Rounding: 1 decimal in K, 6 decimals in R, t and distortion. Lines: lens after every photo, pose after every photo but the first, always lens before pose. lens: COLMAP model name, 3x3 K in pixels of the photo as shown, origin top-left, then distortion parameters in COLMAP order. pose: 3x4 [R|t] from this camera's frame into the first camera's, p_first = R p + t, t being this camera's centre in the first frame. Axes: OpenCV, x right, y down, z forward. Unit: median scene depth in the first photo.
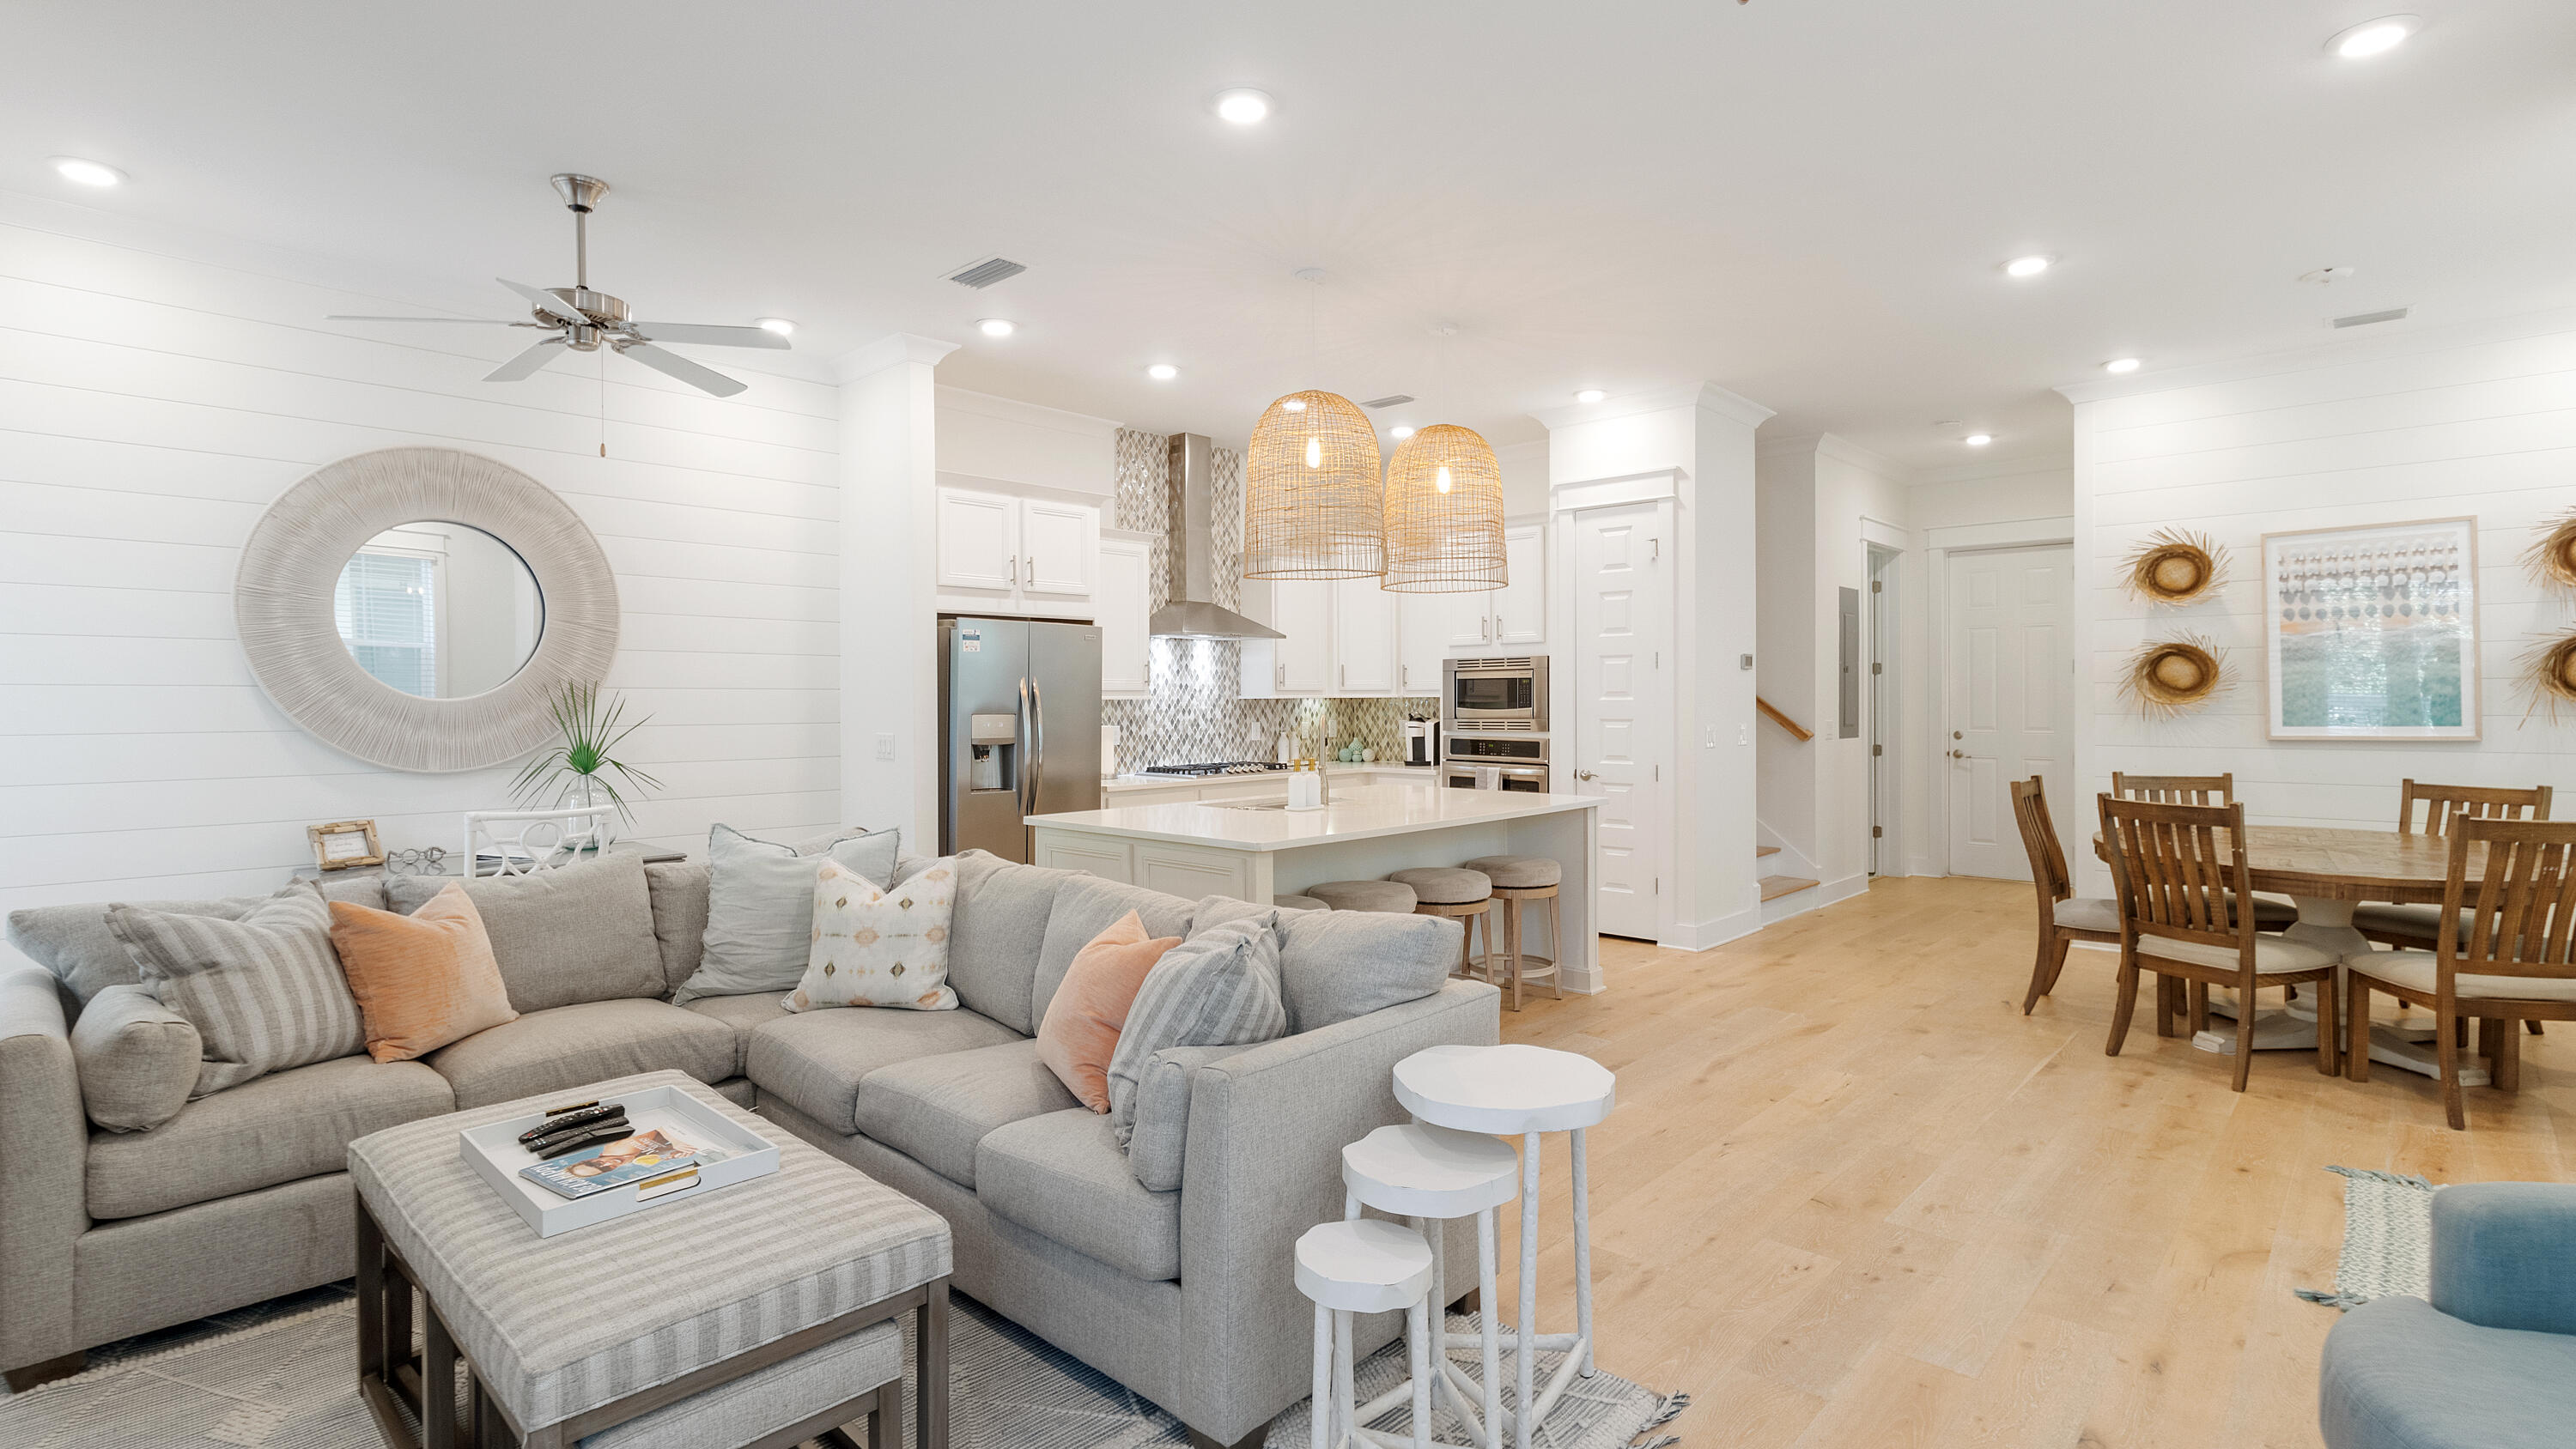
lens RADIAL K [[1099.8, 0, 1313.0], [0, 1099.8, 702.3], [0, 0, 1]] dist [0.002226, 0.000571]
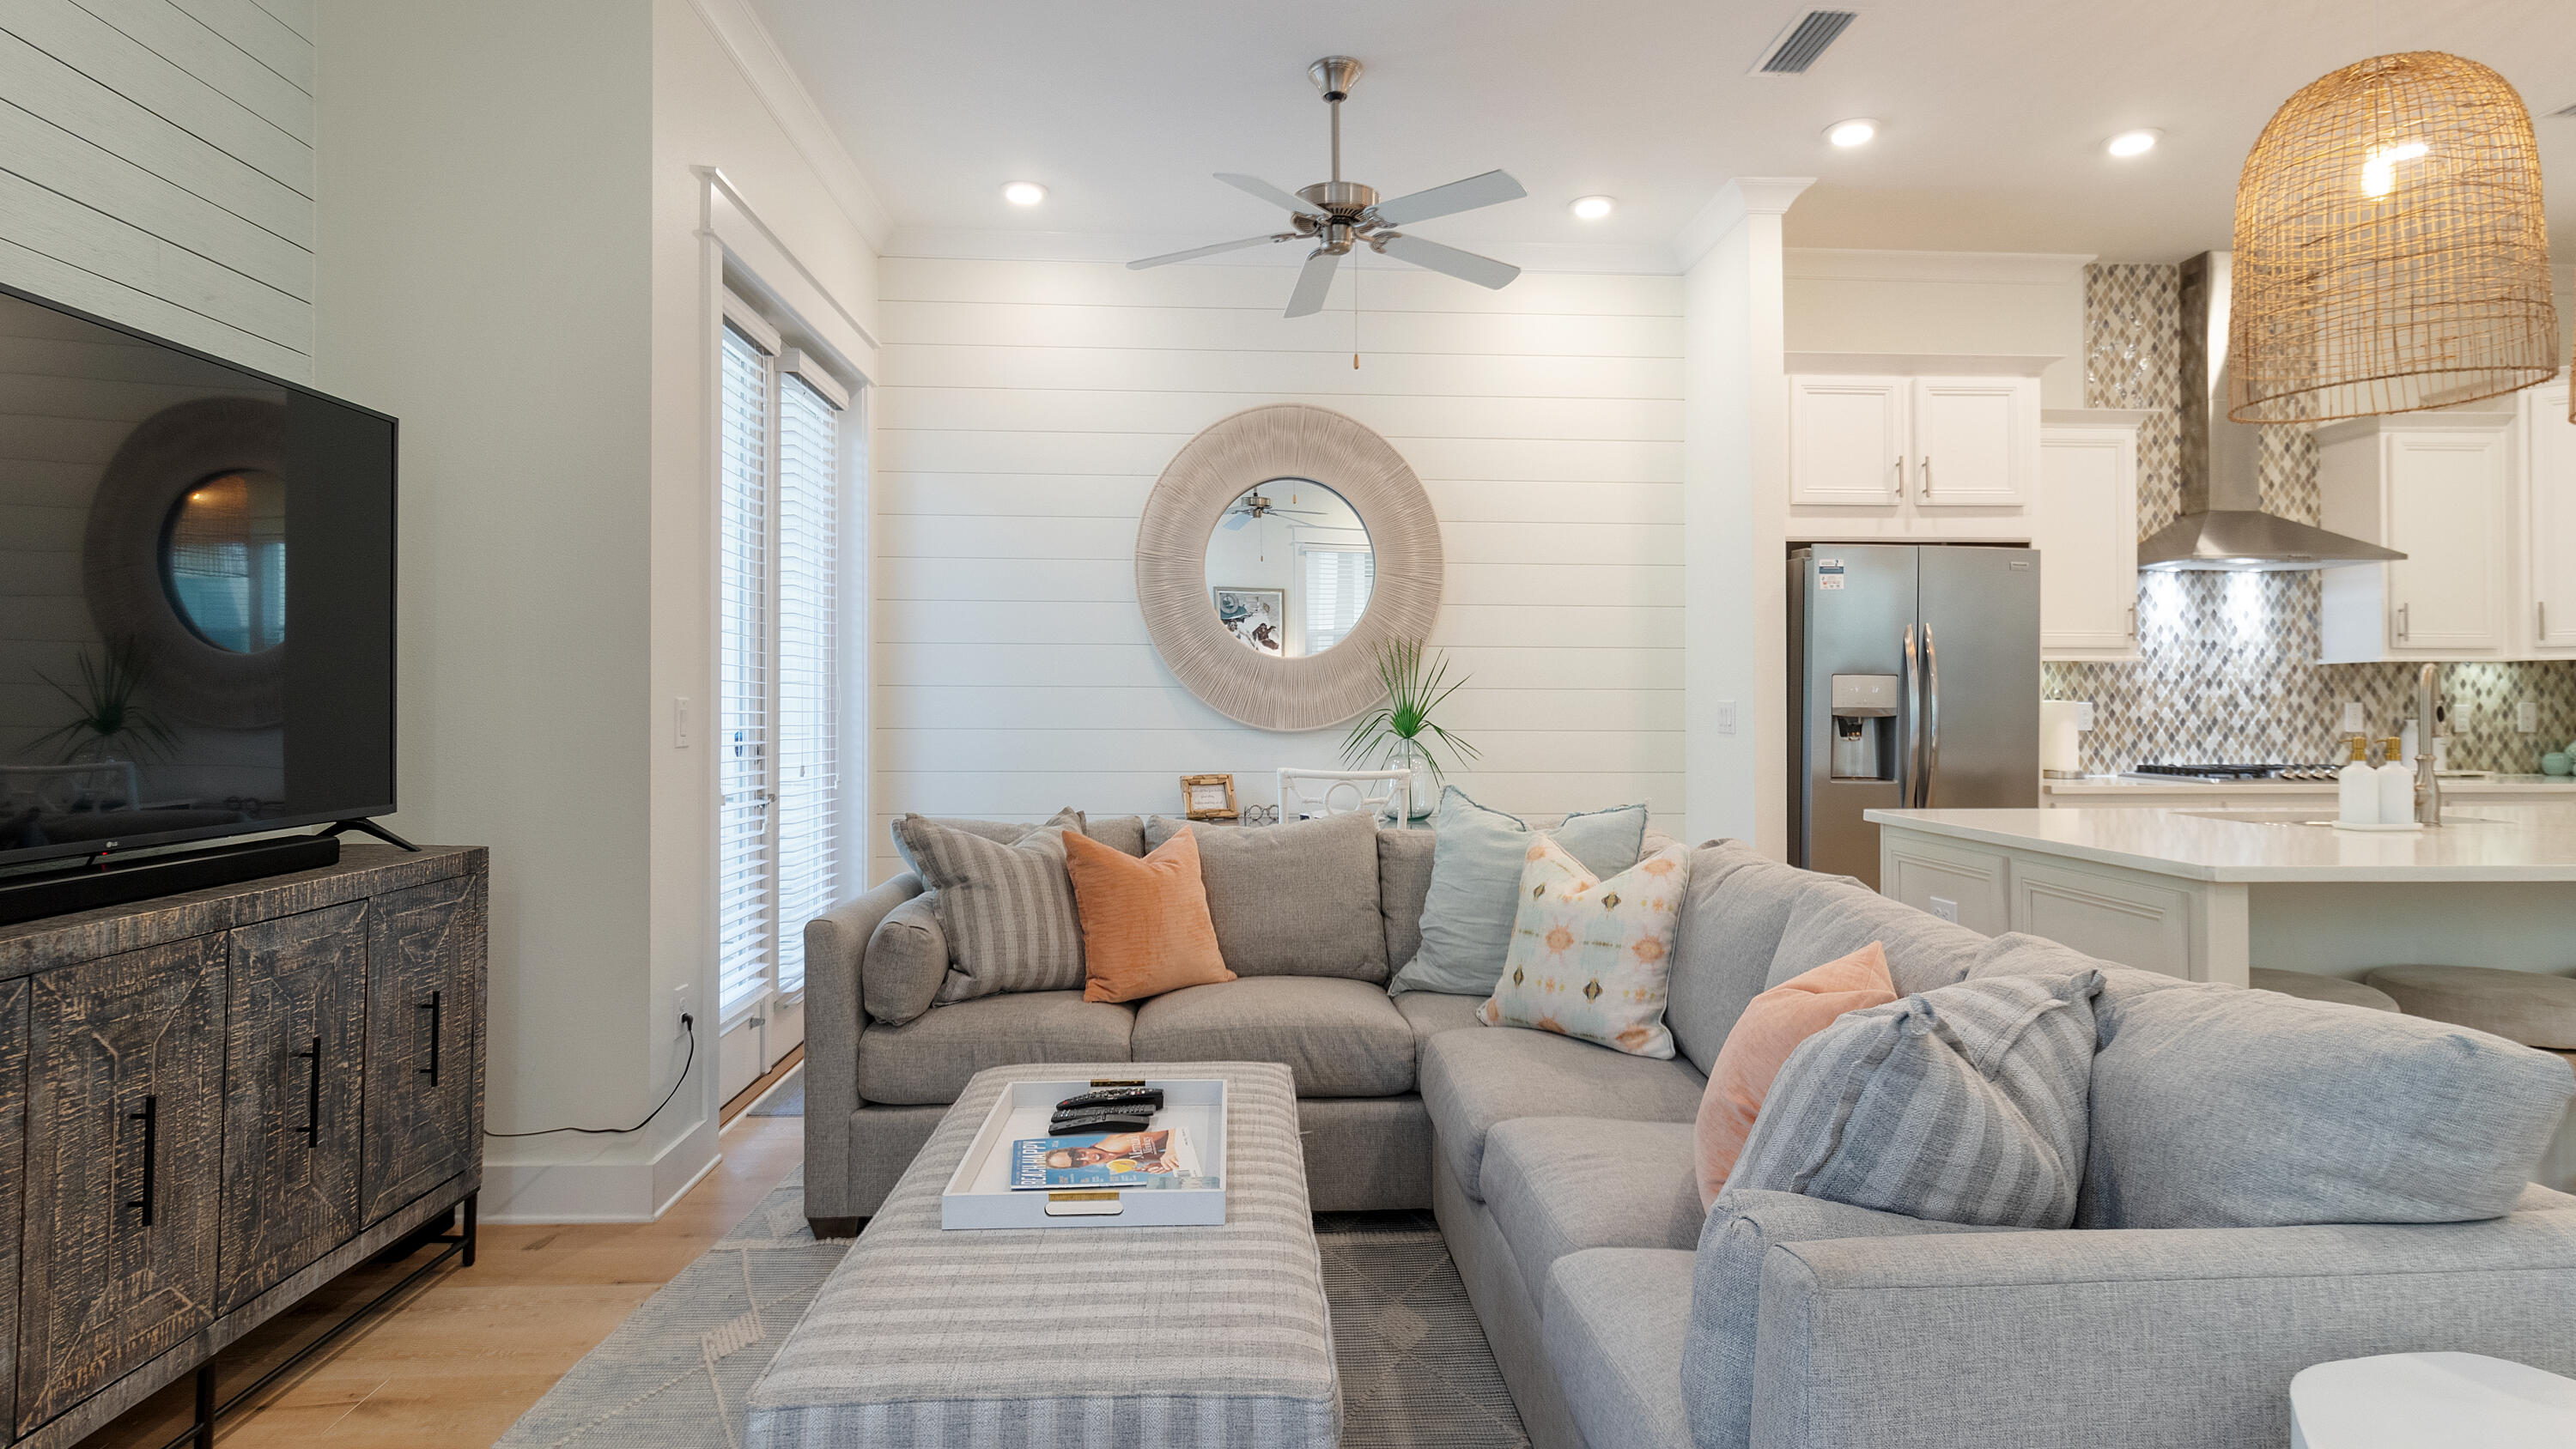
lens RADIAL K [[1308.7, 0, 1400.5], [0, 1308.7, 691.8], [0, 0, 1]] dist [0.002071, 0.000475]
pose [[0.747403, -0.002730, -0.664366, 0.051755], [-0.003617, 0.999960, -0.008179, 0.028329], [0.664361, 0.008516, 0.747363, 0.141224]]
